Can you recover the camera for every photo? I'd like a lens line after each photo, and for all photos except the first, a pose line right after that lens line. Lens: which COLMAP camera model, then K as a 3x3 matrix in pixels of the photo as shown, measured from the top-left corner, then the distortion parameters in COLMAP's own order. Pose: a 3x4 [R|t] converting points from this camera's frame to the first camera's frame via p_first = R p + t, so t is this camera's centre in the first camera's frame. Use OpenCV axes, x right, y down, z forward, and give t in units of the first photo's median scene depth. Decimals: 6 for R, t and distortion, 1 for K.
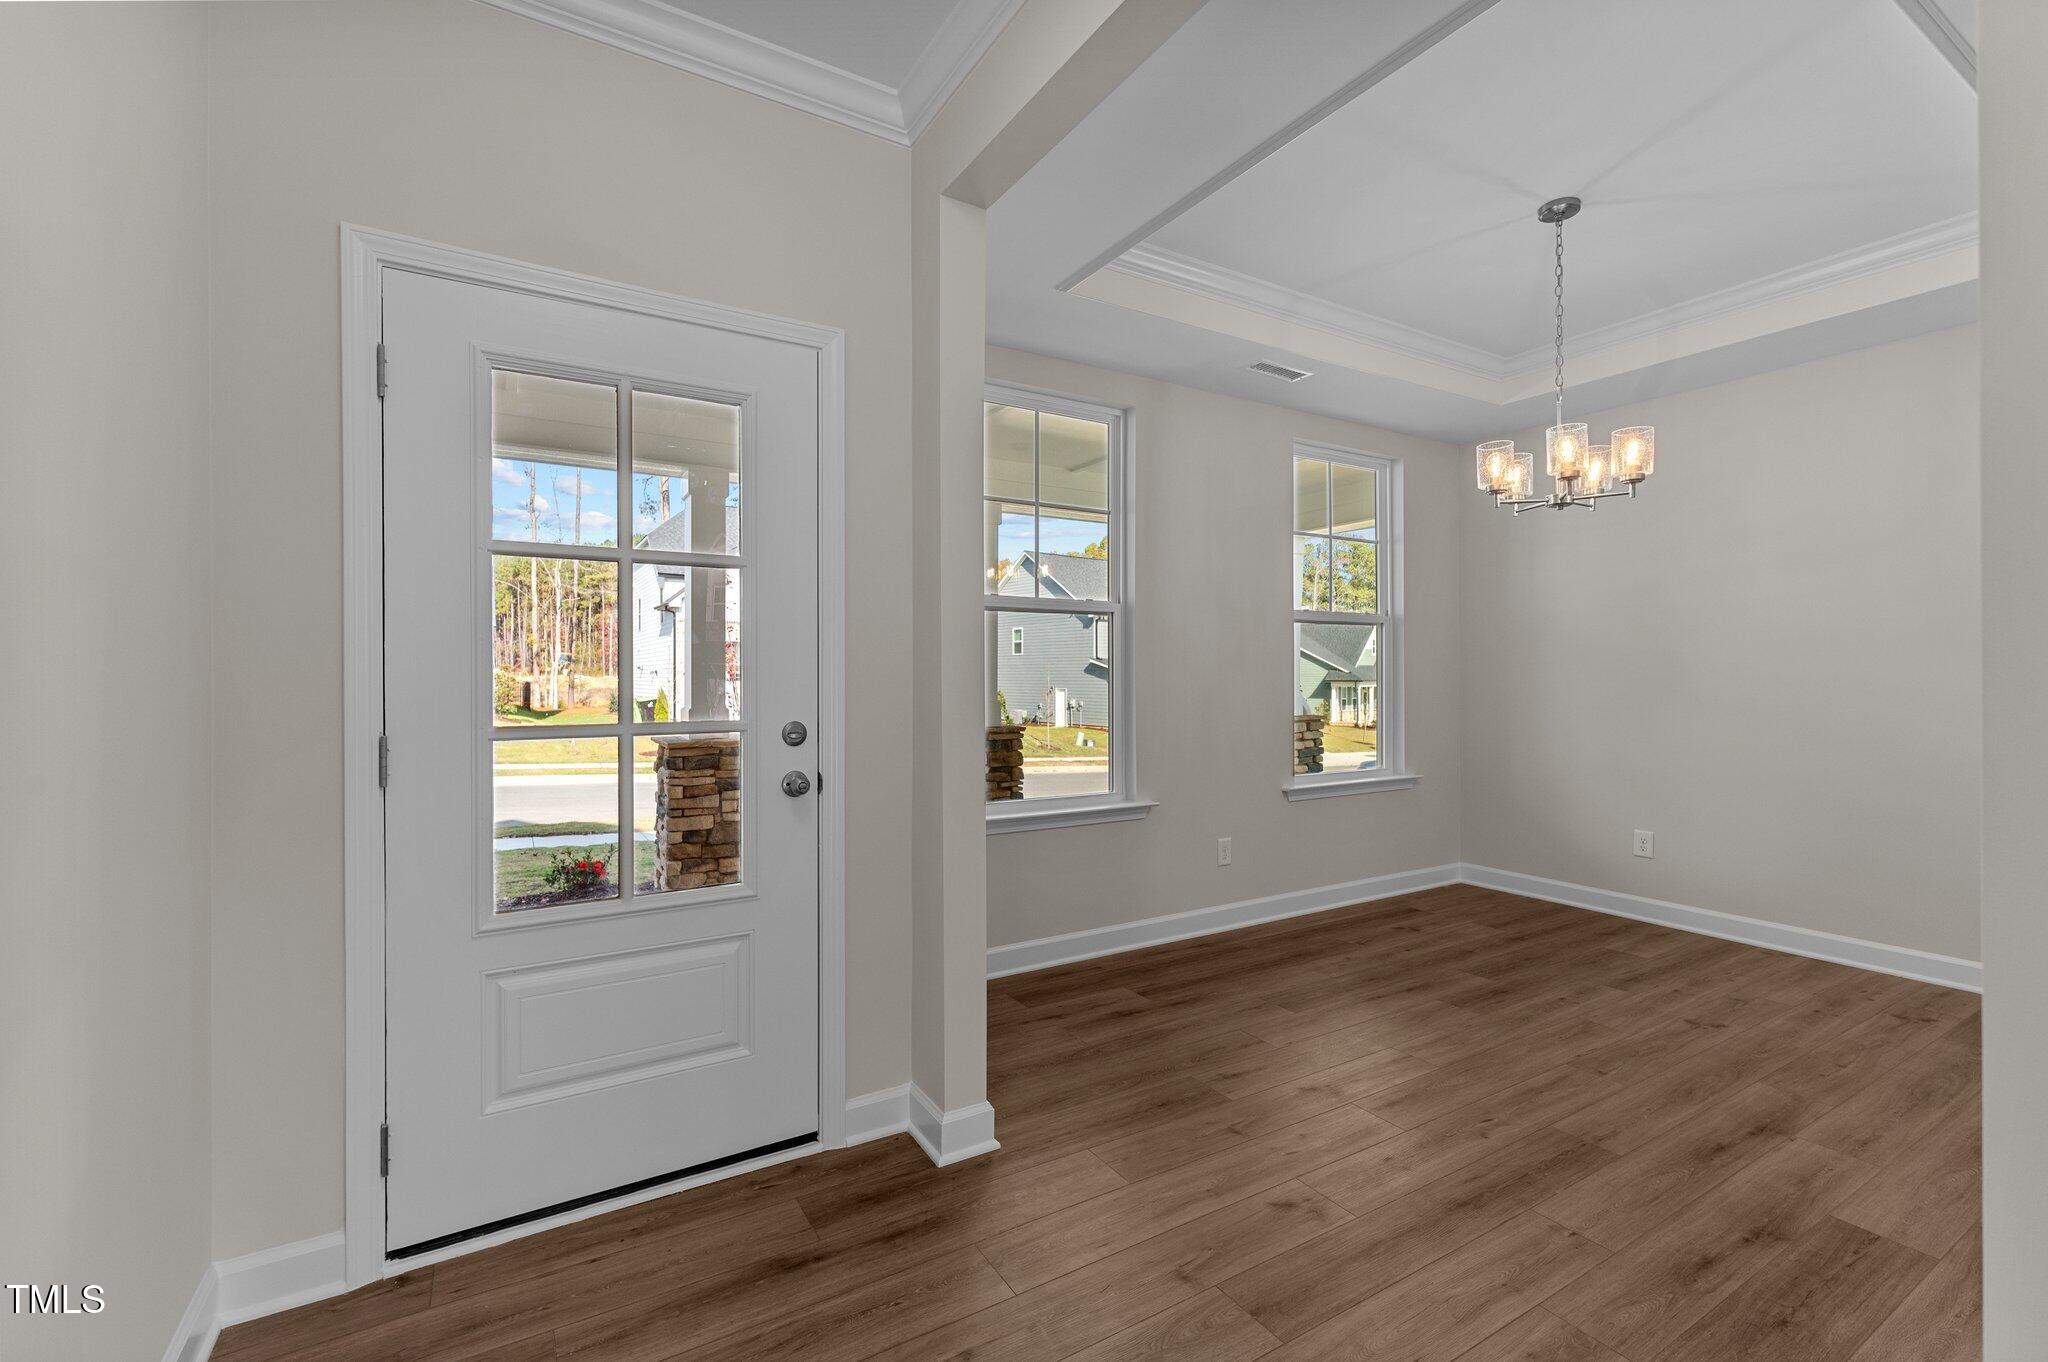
lens RADIAL K [[873.3, 0, 1010.3], [0, 873.3, 663.0], [0, 0, 1]] dist [-0.001177, -0.000123]
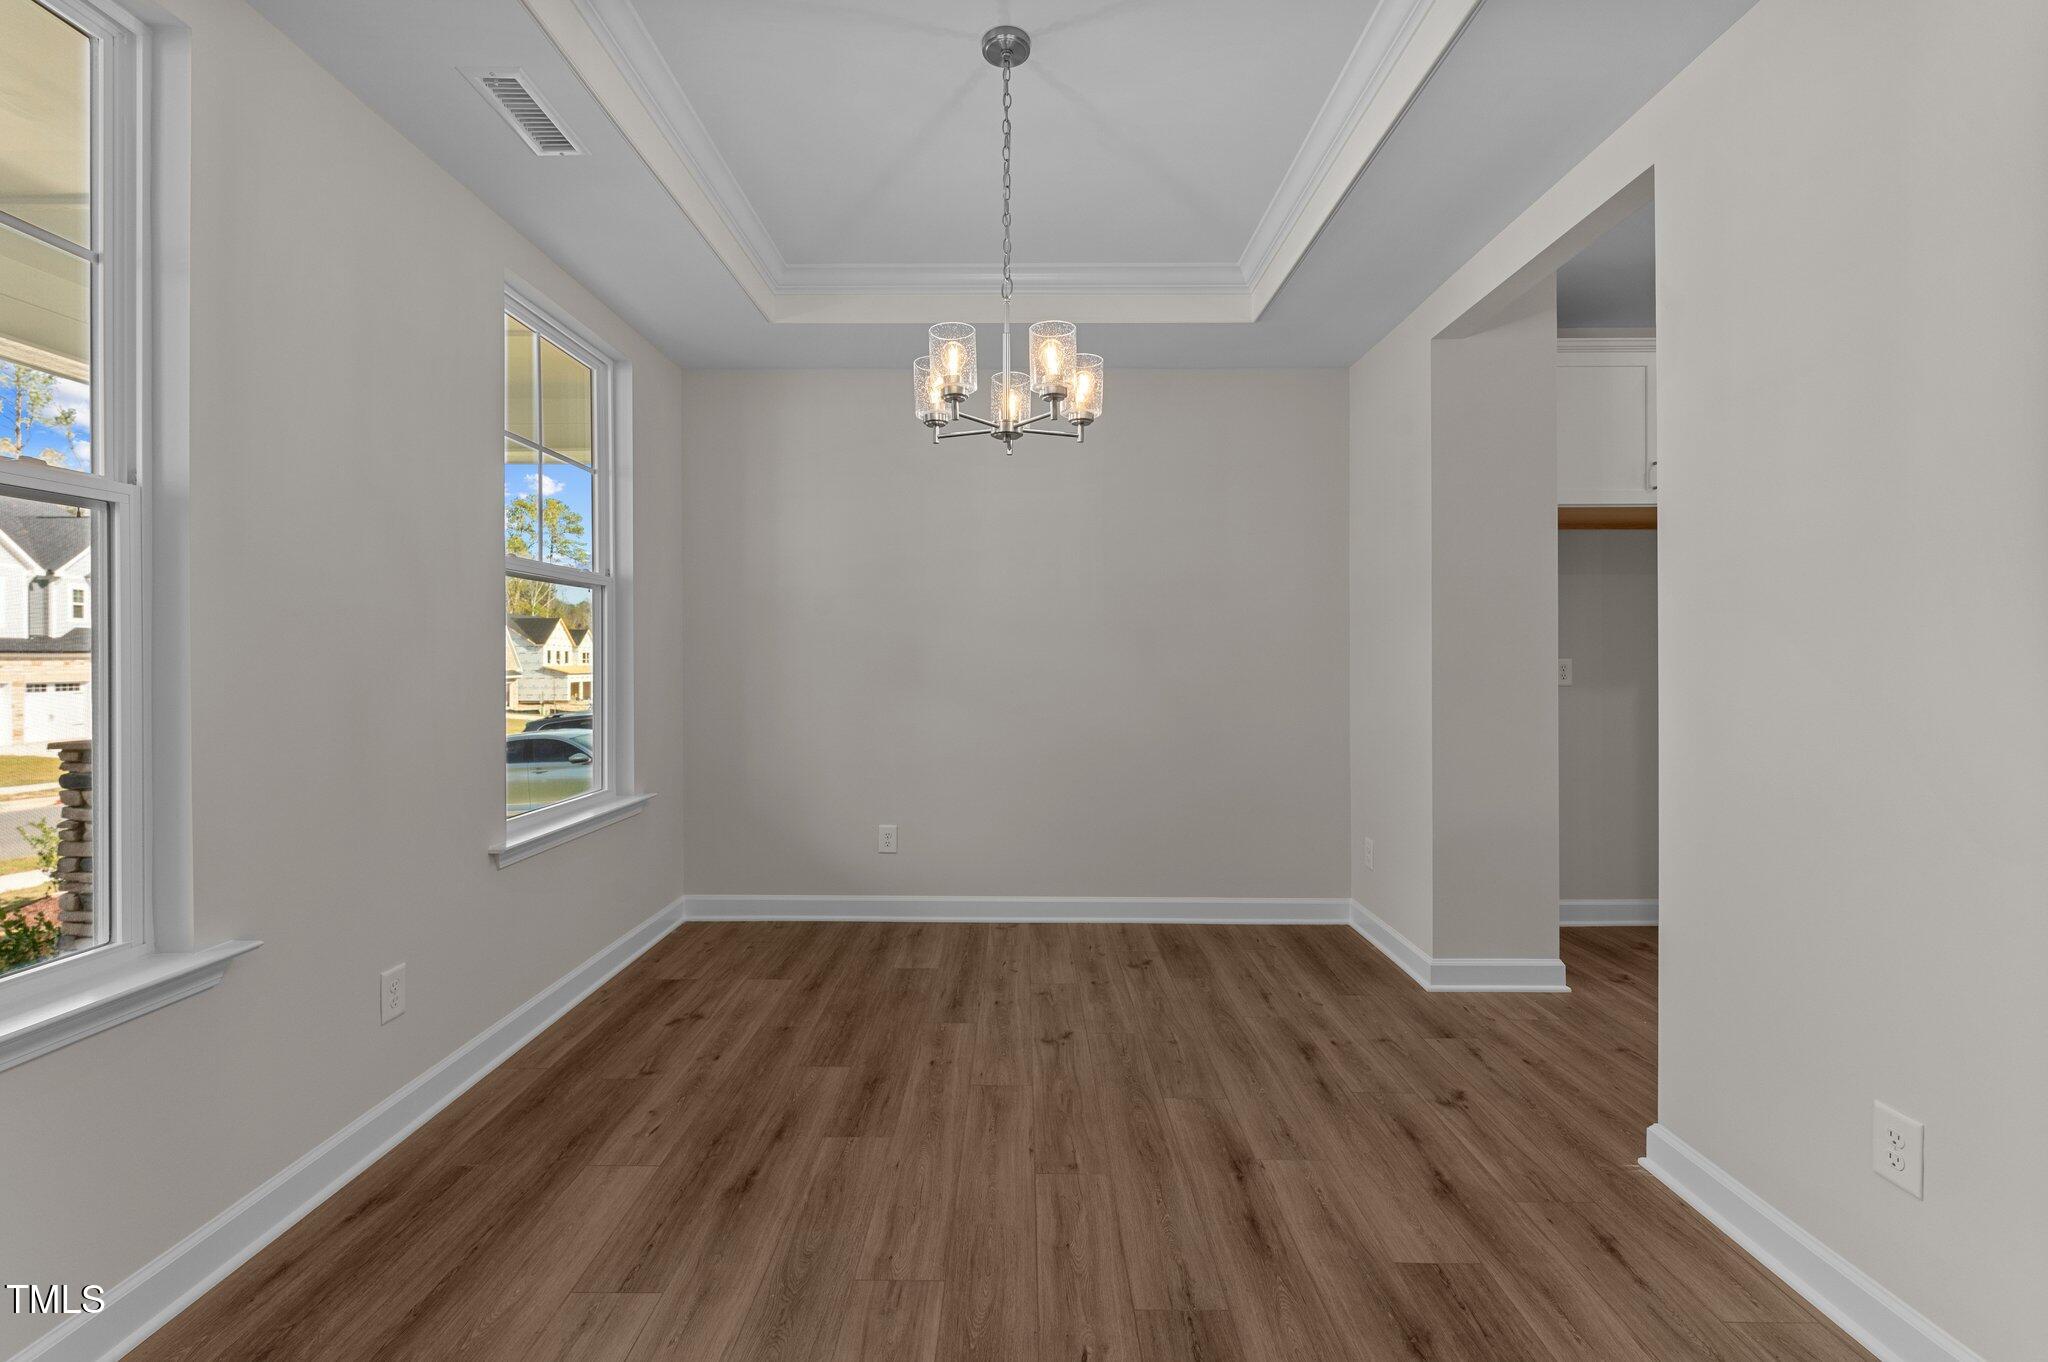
lens RADIAL K [[873.3, 0, 1010.3], [0, 873.3, 663.0], [0, 0, 1]] dist [-0.001177, -0.000123]
pose [[0.515791, -0.001119, 0.856714, -0.016559], [-0.013521, 0.999864, 0.009446, 0.008004], [-0.856608, -0.016456, 0.515705, 0.486159]]
